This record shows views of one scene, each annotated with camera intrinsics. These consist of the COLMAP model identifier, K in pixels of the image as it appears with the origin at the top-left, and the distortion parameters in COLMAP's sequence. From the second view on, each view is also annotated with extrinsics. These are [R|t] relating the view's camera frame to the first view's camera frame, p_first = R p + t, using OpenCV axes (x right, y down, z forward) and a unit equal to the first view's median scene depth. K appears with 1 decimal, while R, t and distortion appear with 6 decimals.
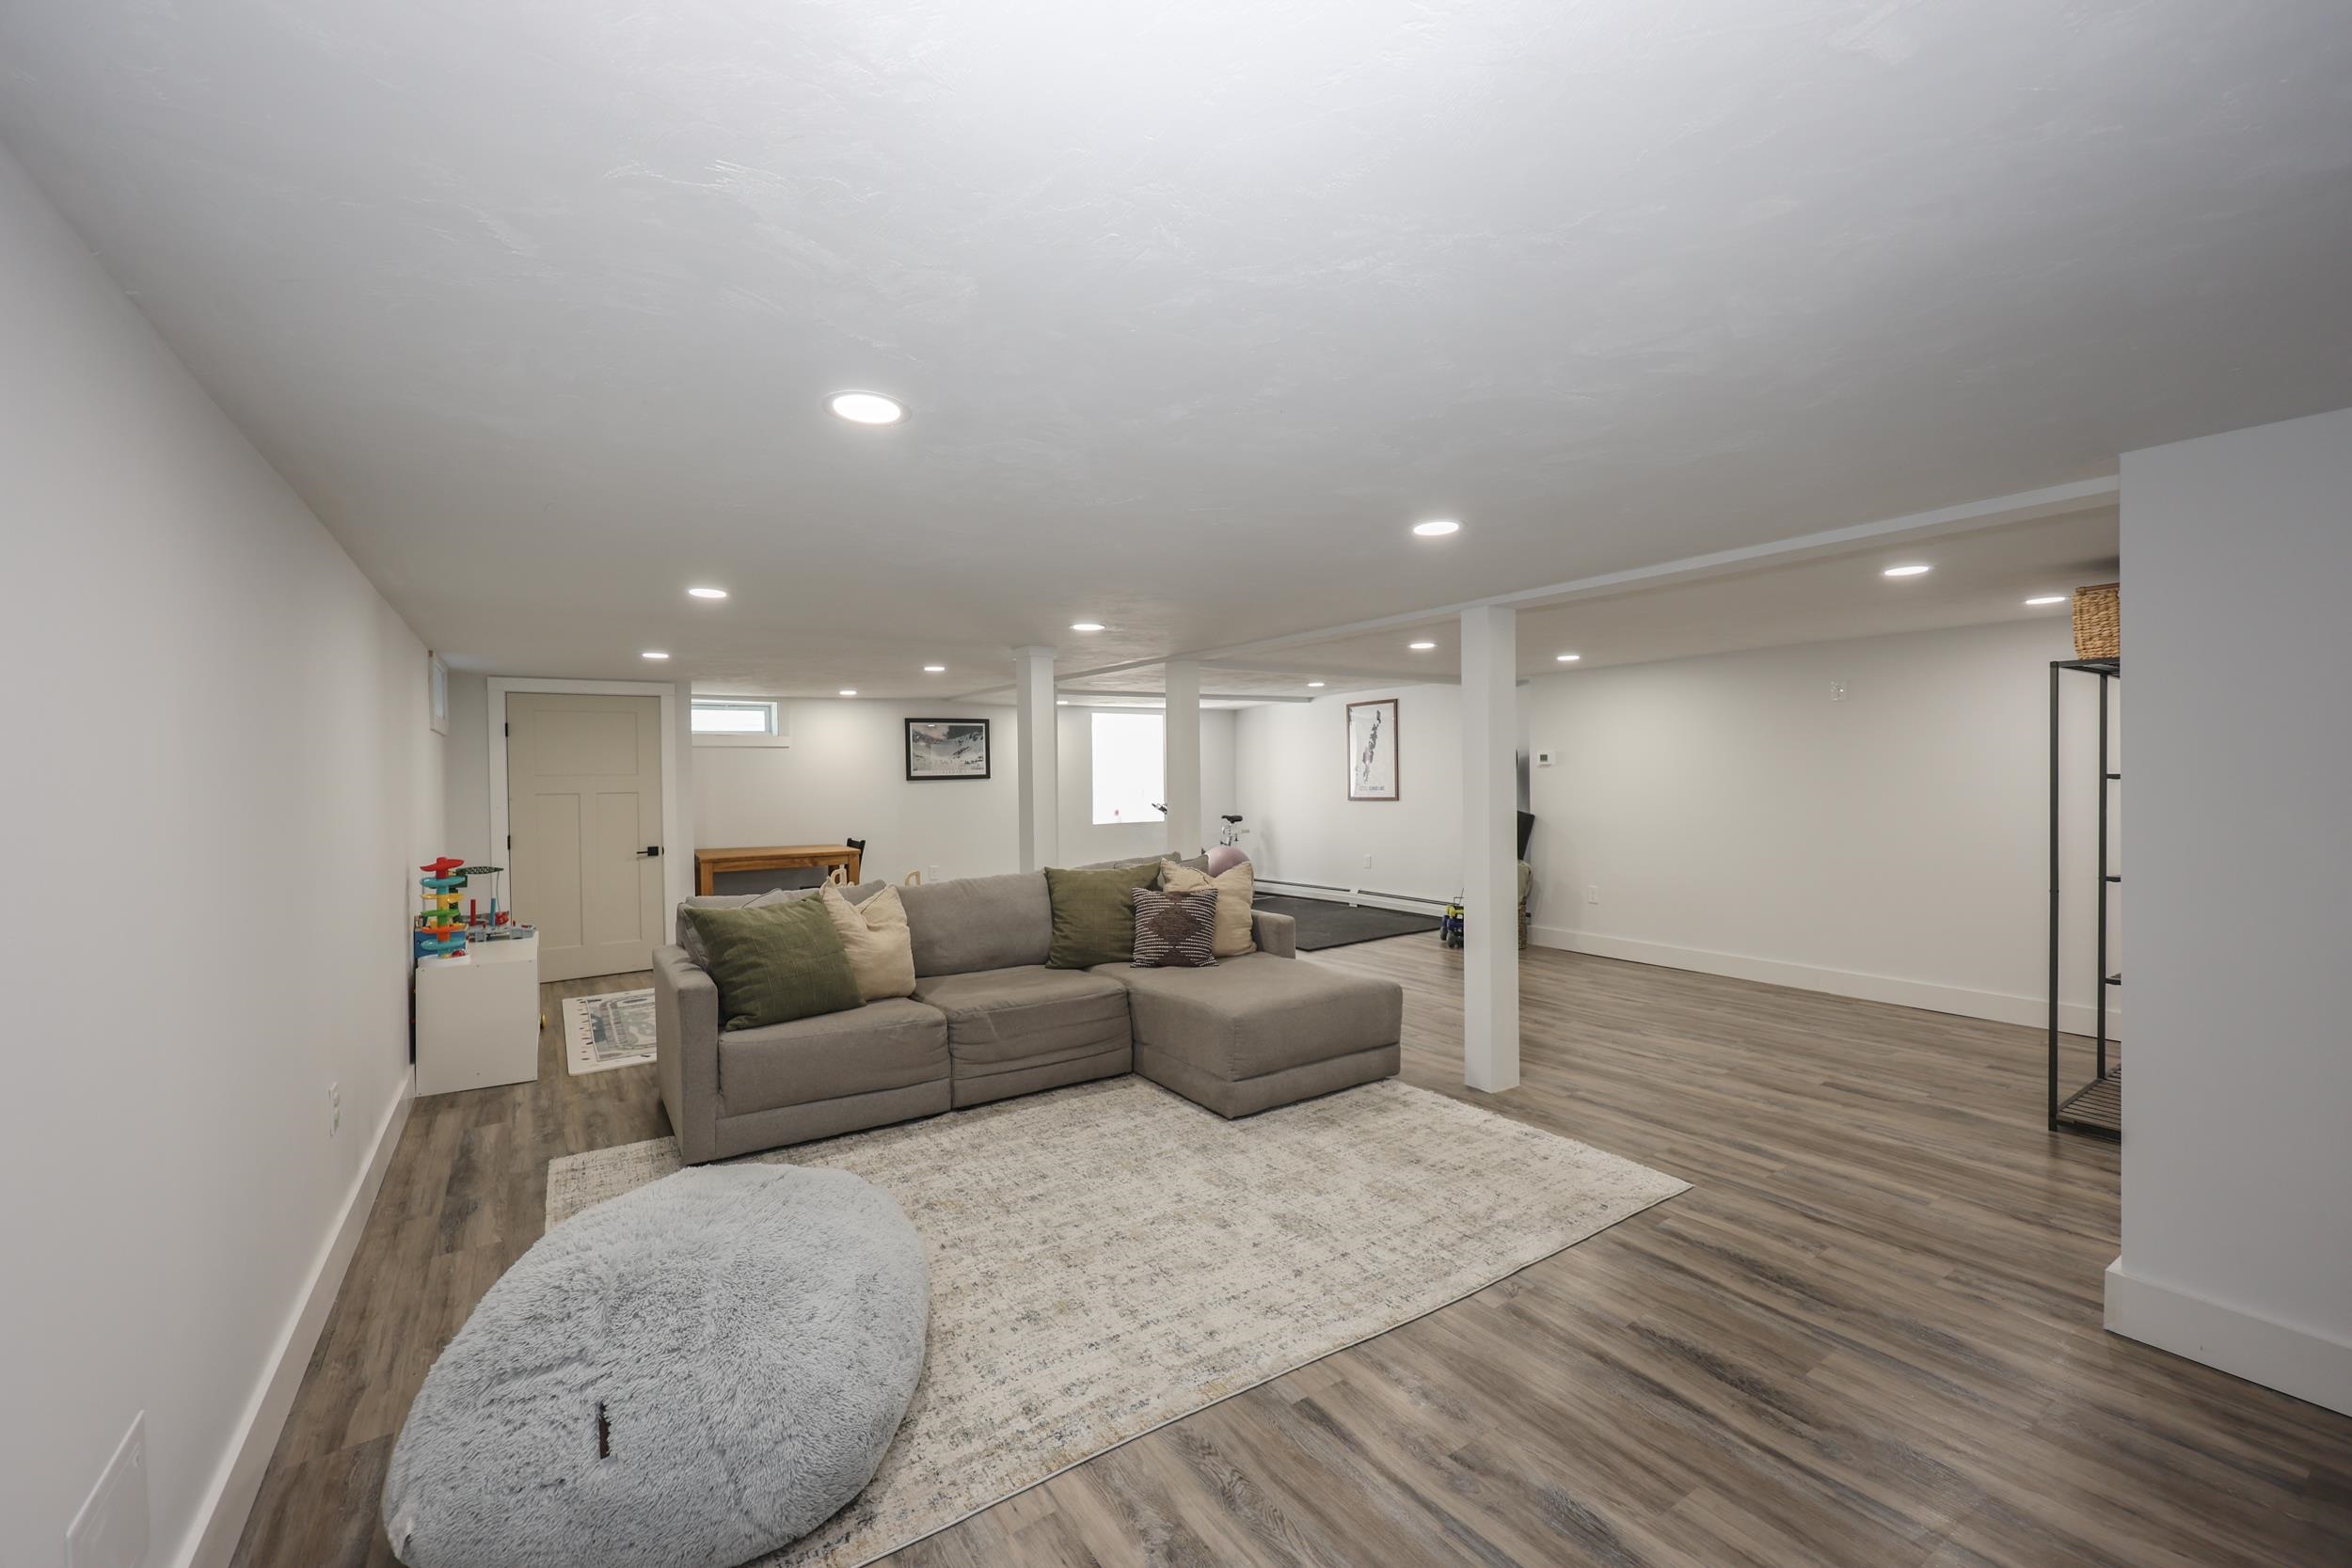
lens RADIAL K [[947.4, 0, 1176.0], [0, 947.4, 784.0], [0, 0, 1]] dist [-0.002963, 0.000038]
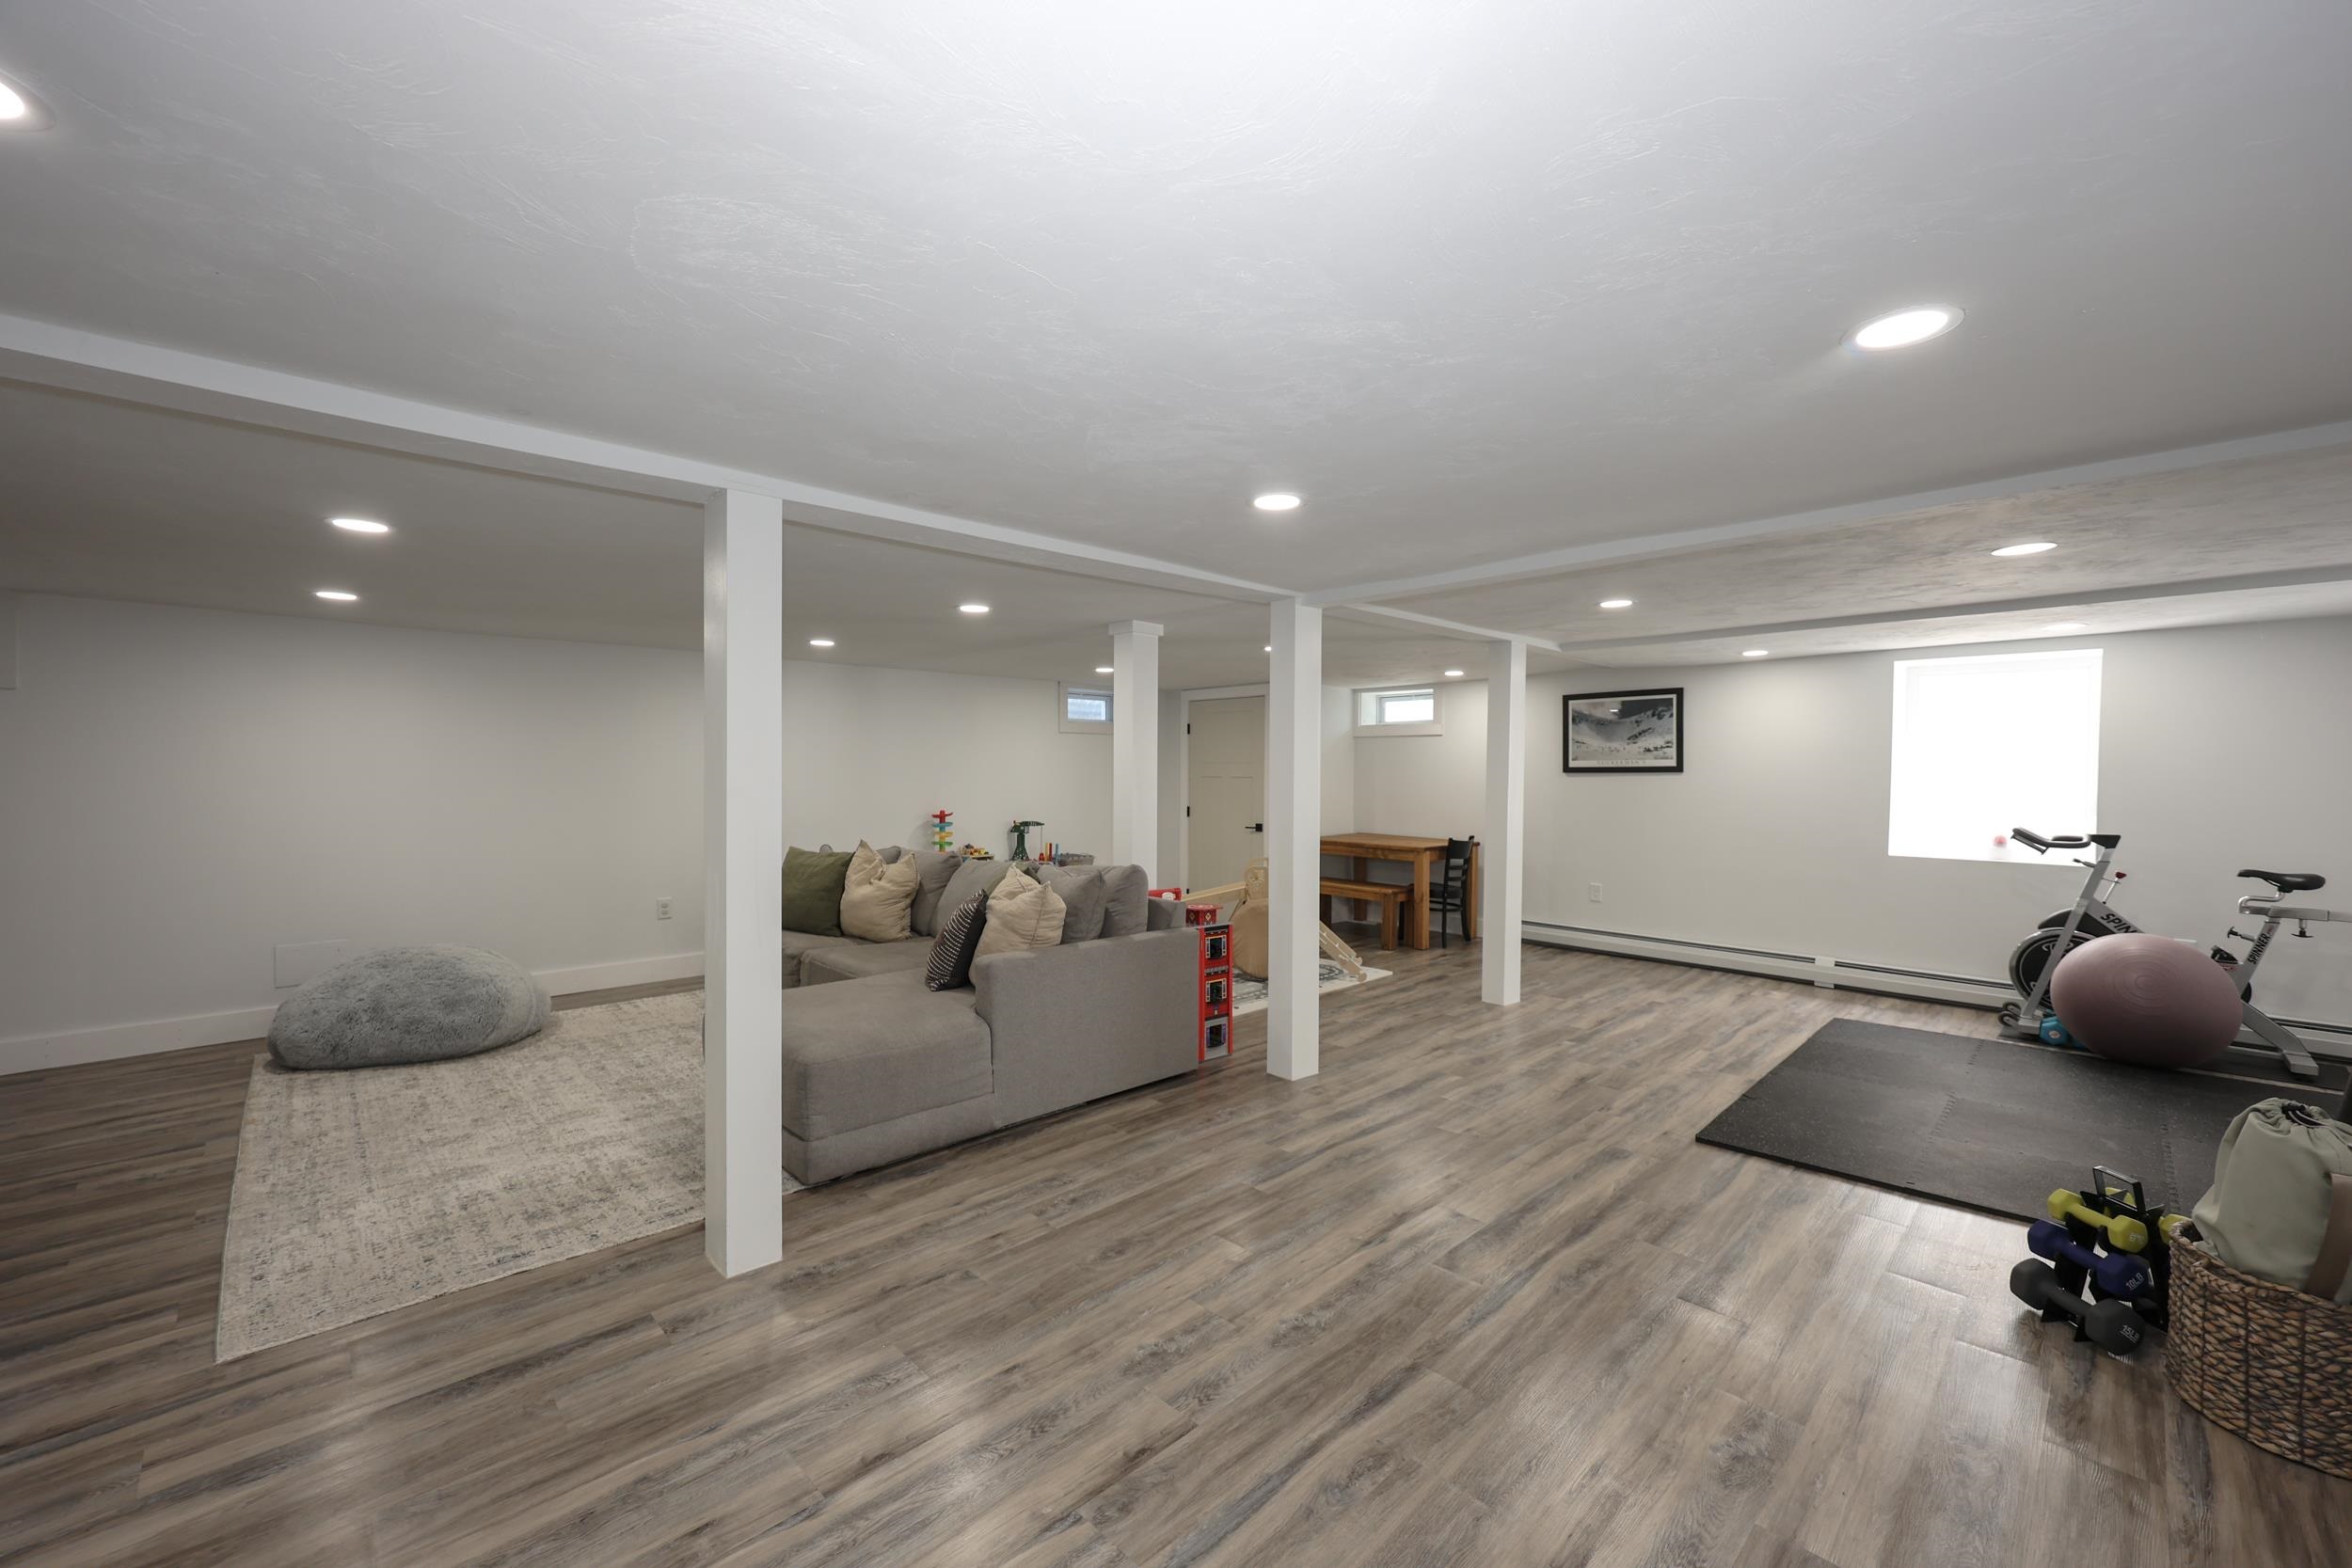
lens RADIAL K [[947.4, 0, 1176.0], [0, 947.4, 784.0], [0, 0, 1]] dist [-0.002963, 0.000038]
pose [[0.176327, 0.028662, -0.983914, 0.454600], [-0.017511, 0.999509, 0.025979, -0.009081], [0.984176, 0.012649, 0.176742, 0.531940]]
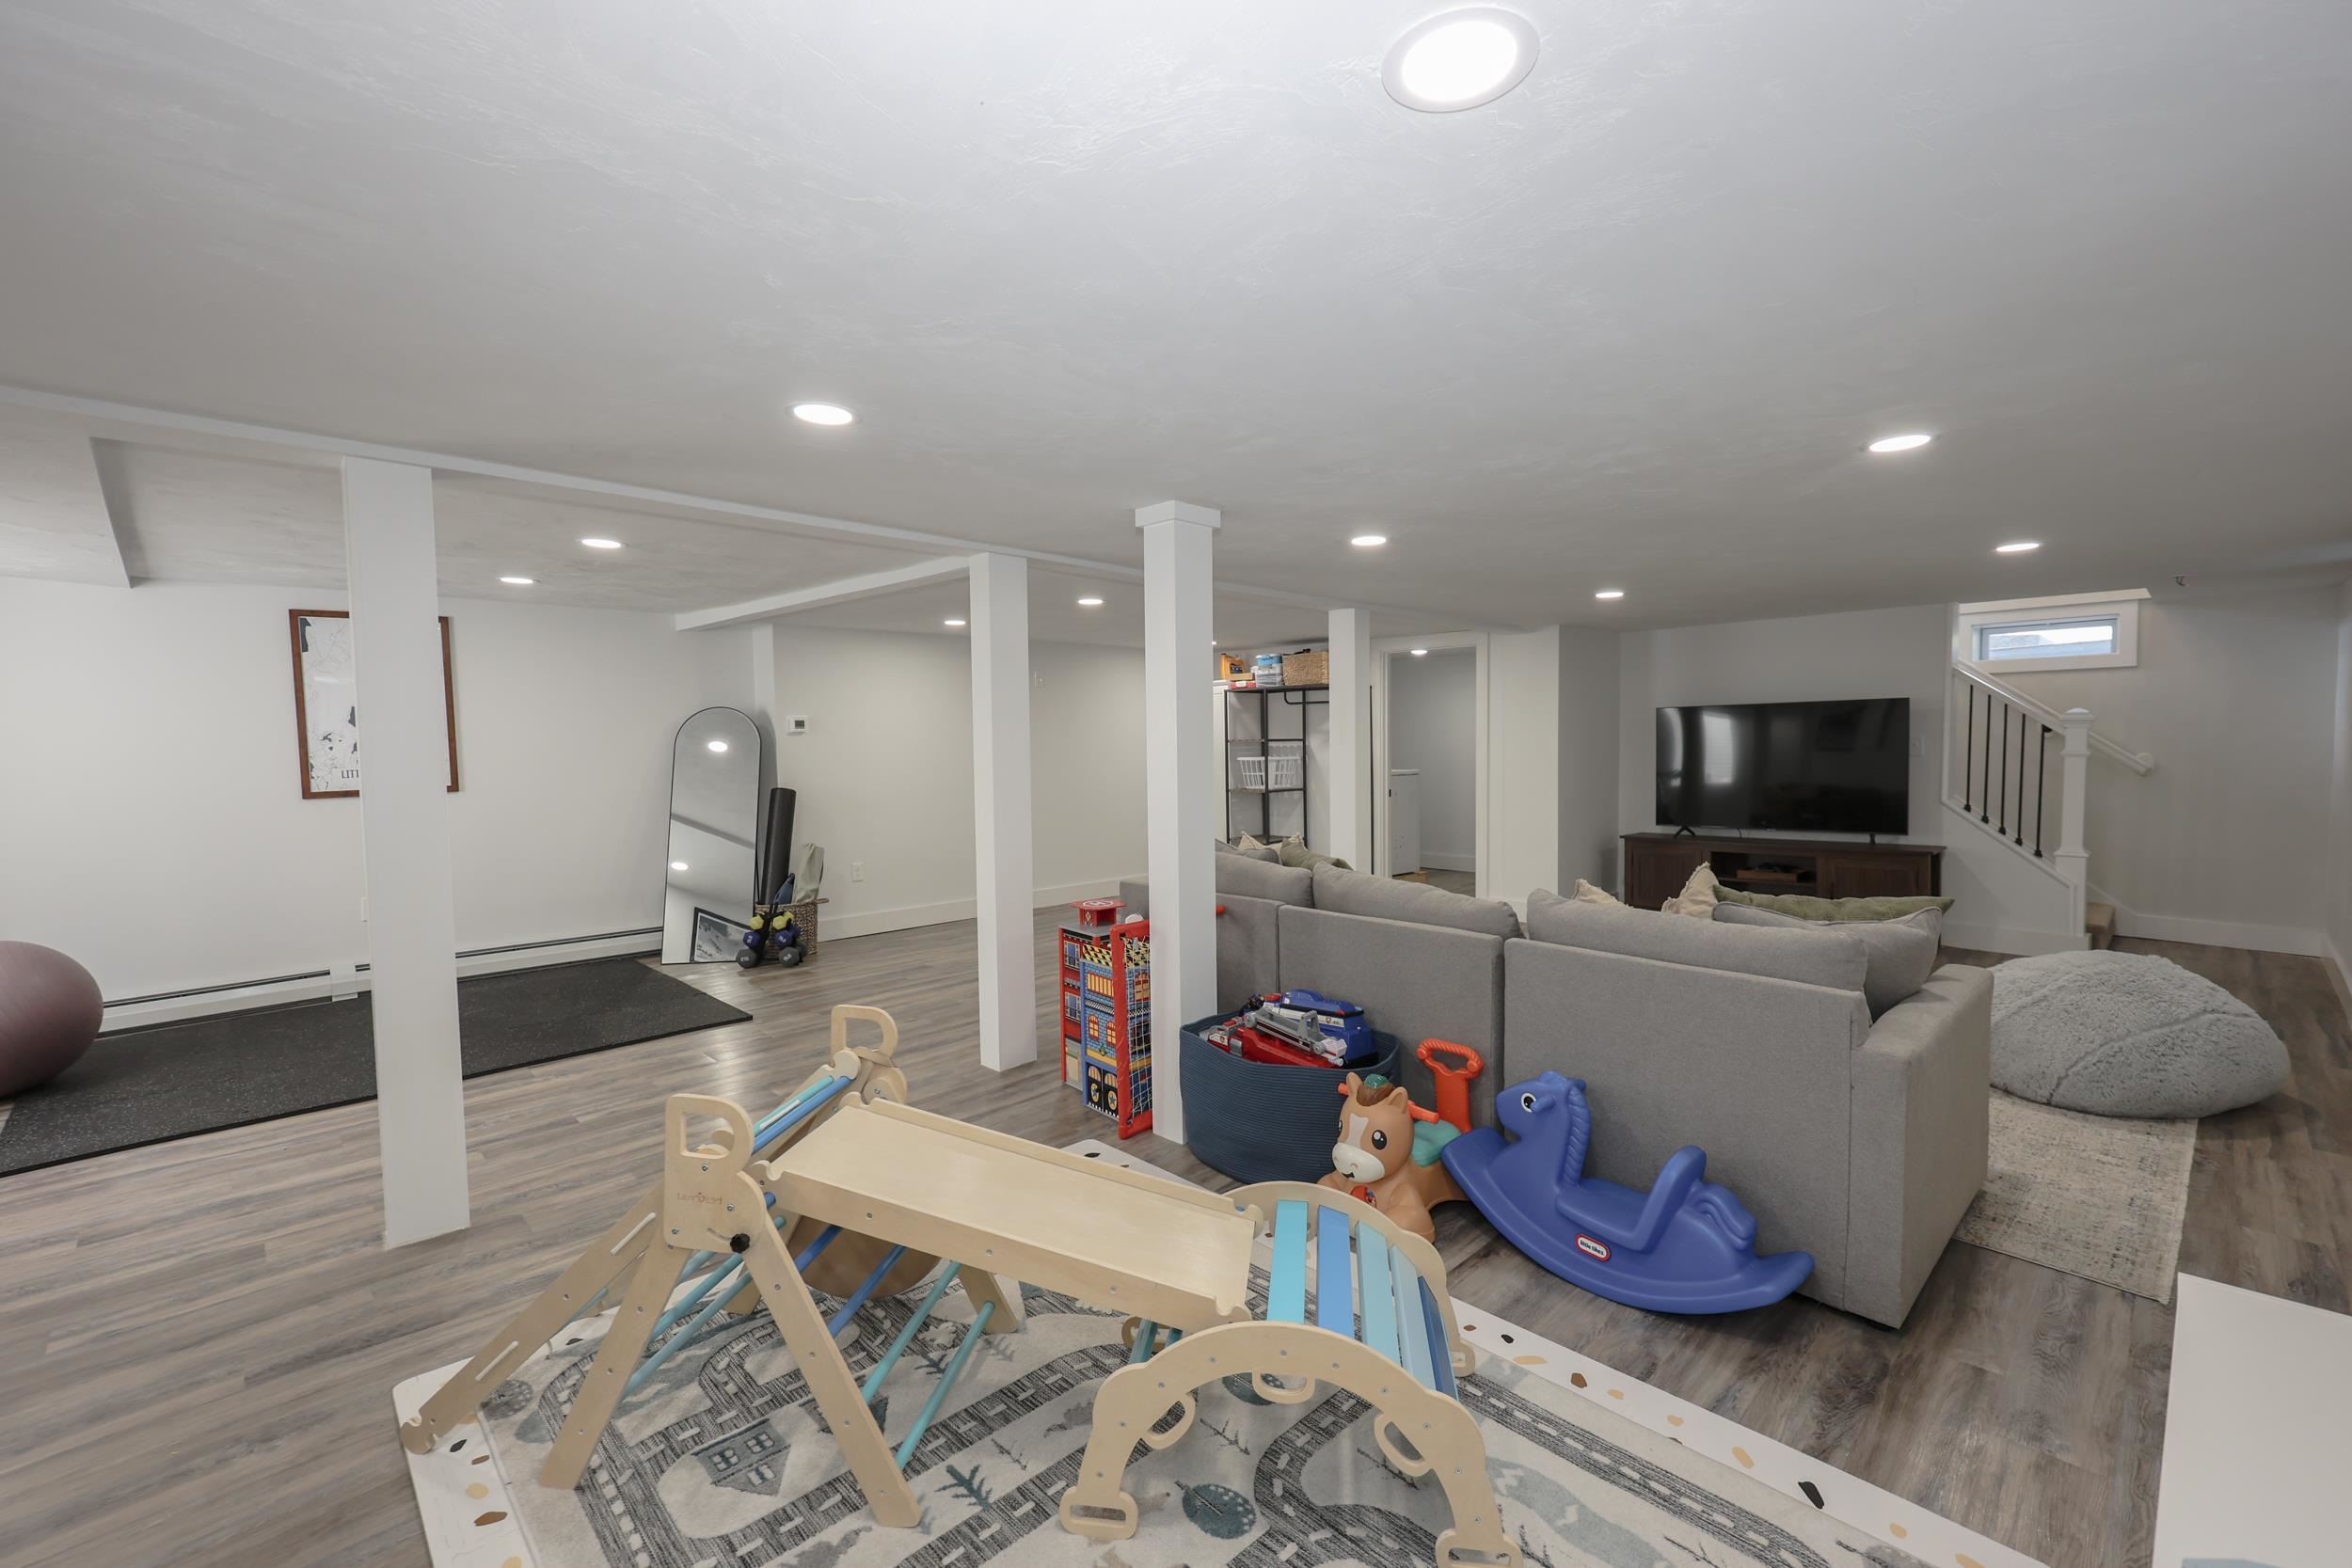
lens RADIAL K [[1004.2, 0, 1182.7], [0, 1004.2, 795.3], [0, 0, 1]] dist [0.001180, 0.000269]
pose [[-0.172644, -0.042611, 0.984062, -0.458173], [0.022111, 0.998644, 0.047122, 0.001003], [-0.984736, 0.029894, -0.171468, 0.671547]]
